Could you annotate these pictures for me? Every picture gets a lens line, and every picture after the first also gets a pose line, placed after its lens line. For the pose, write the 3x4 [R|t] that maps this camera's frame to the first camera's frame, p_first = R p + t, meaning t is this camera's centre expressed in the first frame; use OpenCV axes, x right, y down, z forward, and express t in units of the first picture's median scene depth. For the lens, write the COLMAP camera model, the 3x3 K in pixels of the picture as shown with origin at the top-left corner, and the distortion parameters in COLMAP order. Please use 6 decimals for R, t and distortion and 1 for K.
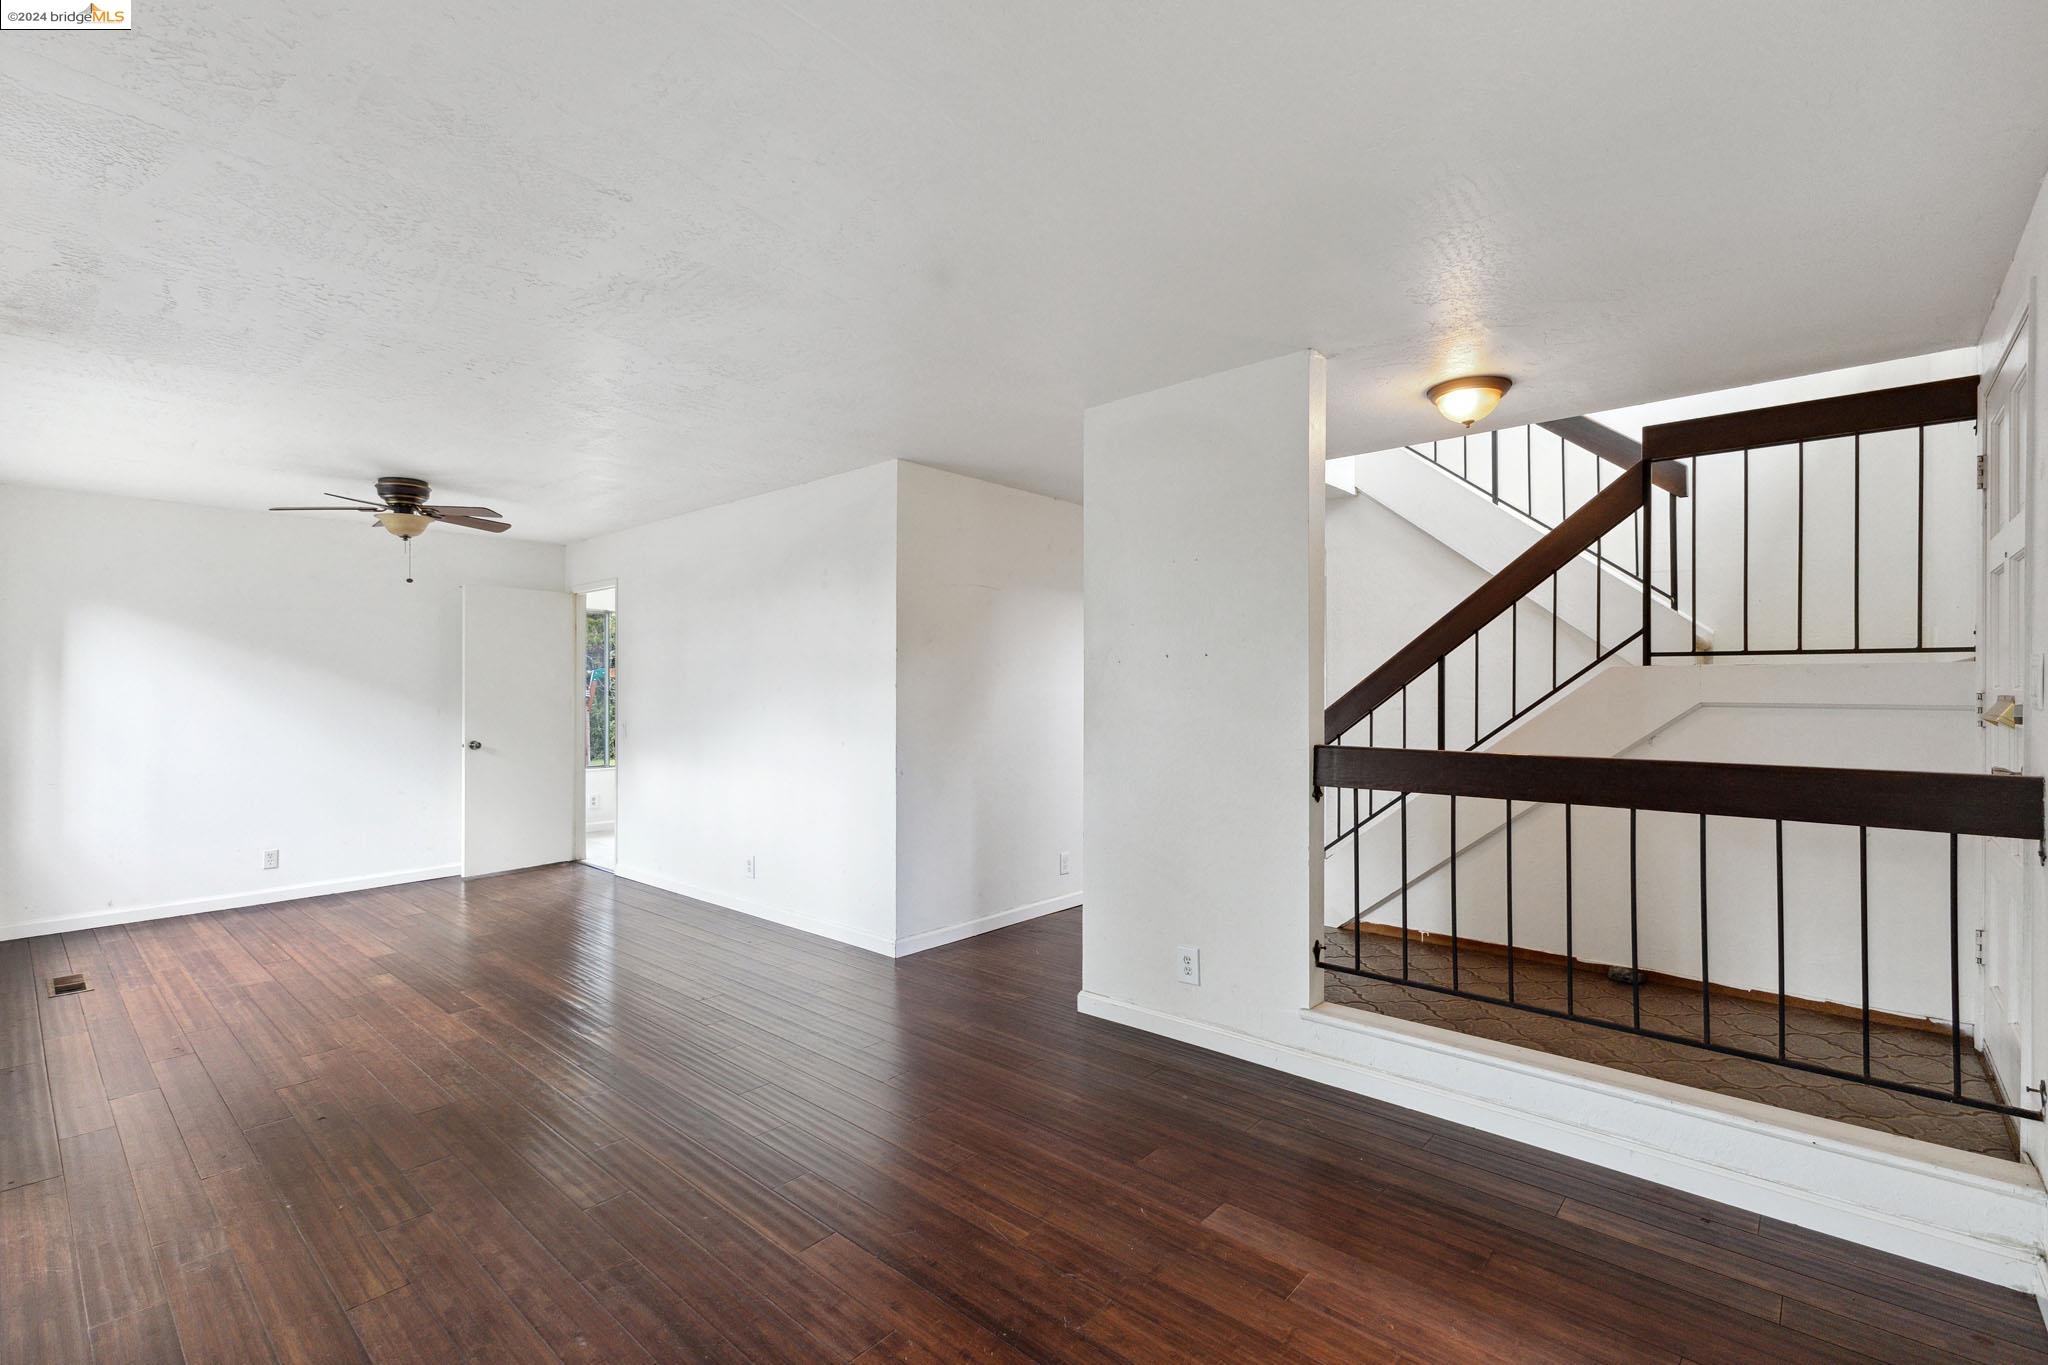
lens RADIAL K [[917.4, 0, 1004.6], [0, 917.4, 685.6], [0, 0, 1]] dist [0.007935, -0.002550]
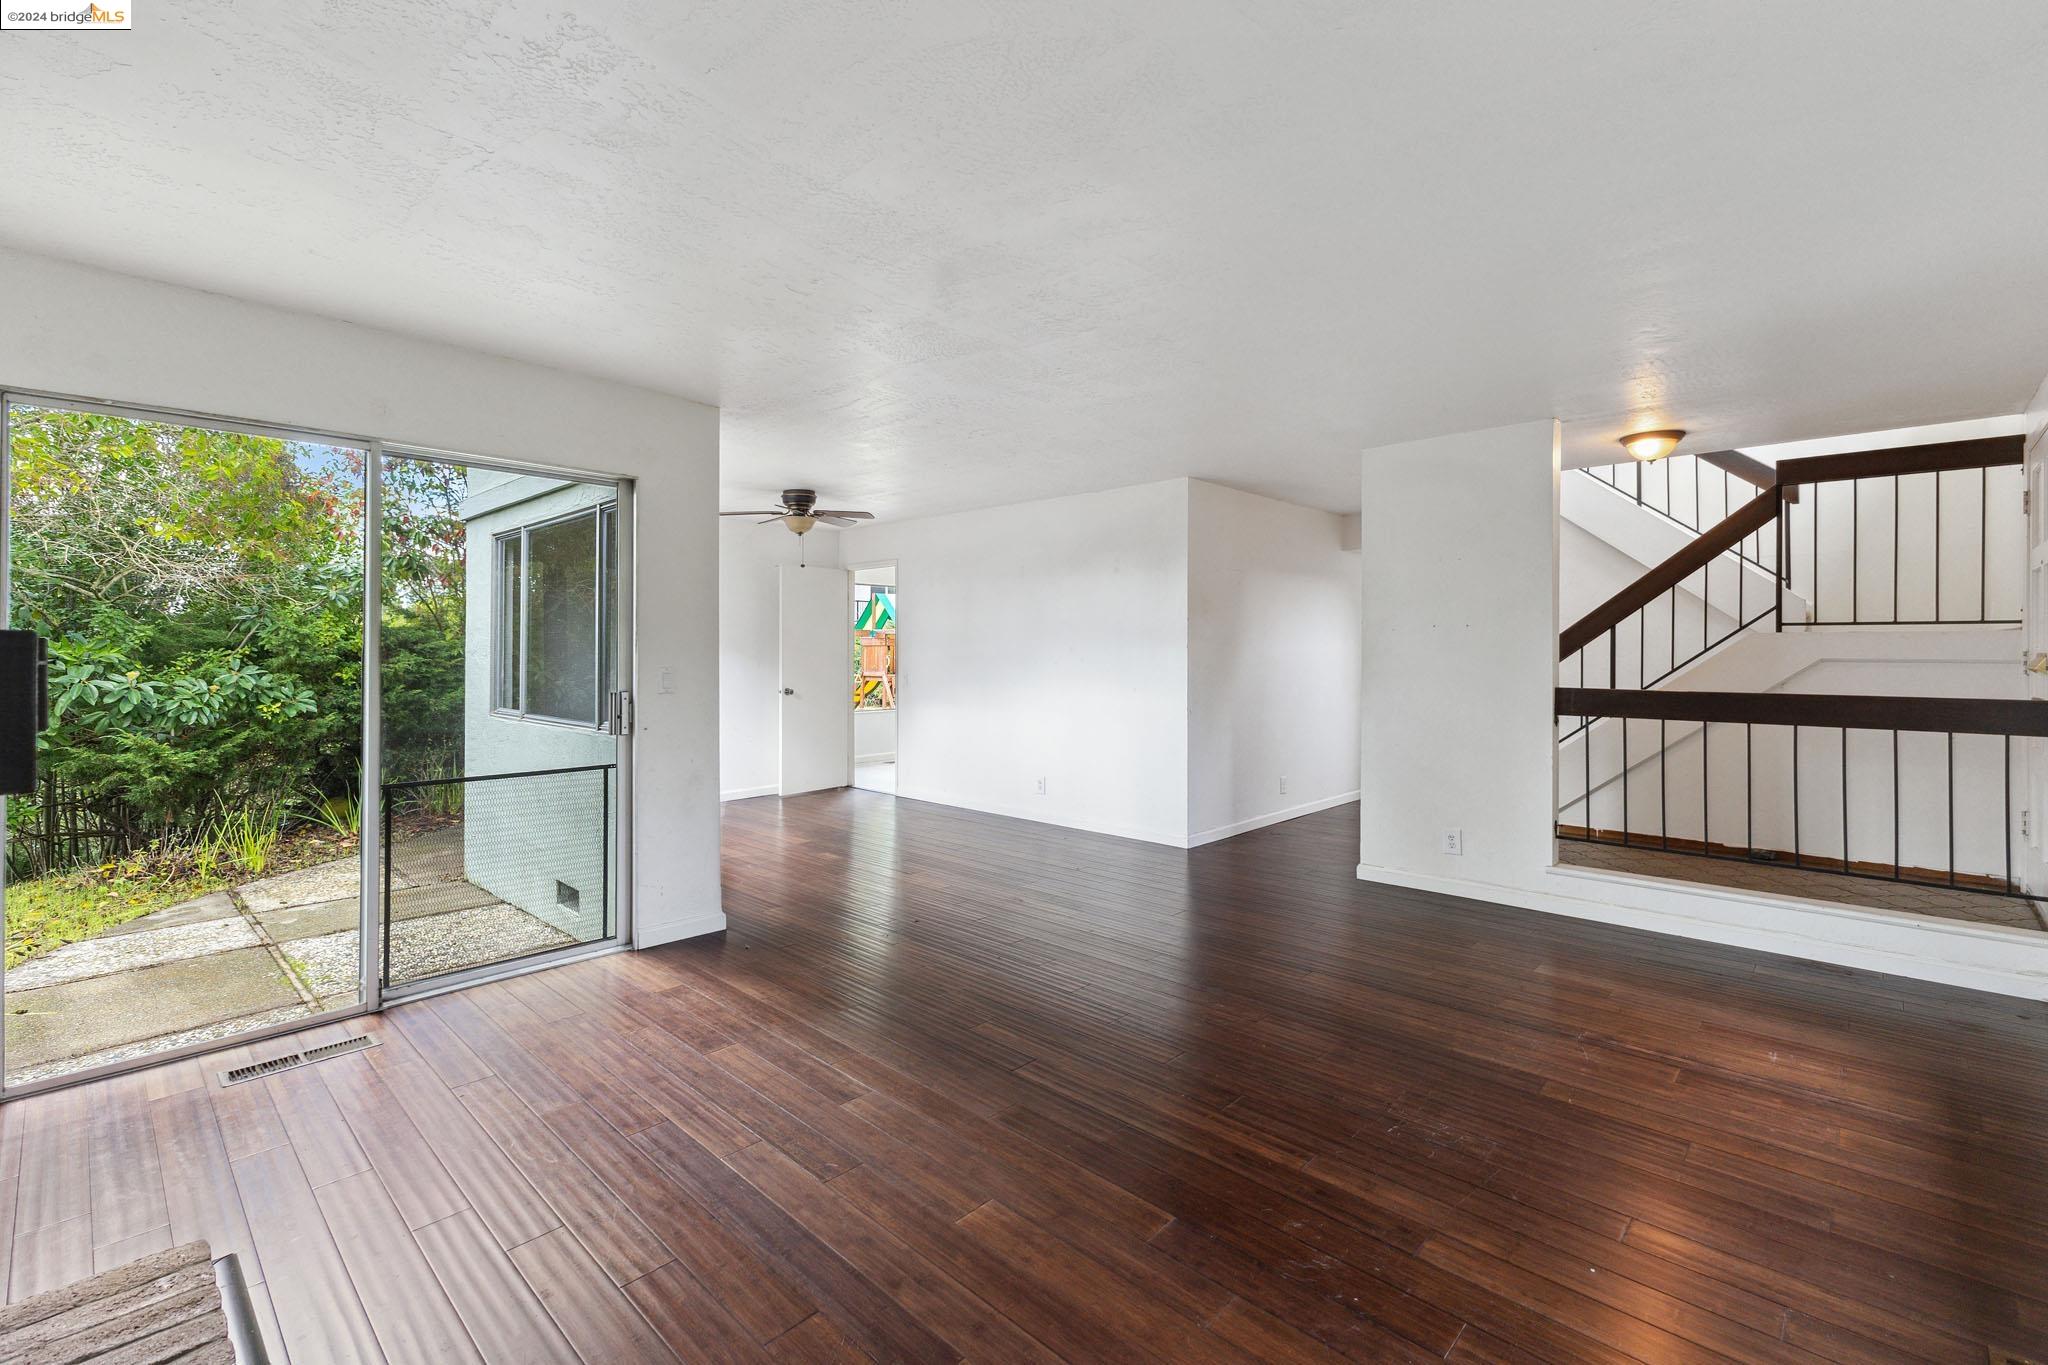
lens RADIAL K [[917.4, 0, 987.7], [0, 917.4, 645.4], [0, 0, 1]] dist [0.007935, -0.002550]
pose [[0.999446, 0.000571, -0.033292, -0.437863], [-0.000498, 0.999997, 0.002187, -0.003824], [0.033293, -0.002169, 0.999443, -0.420846]]
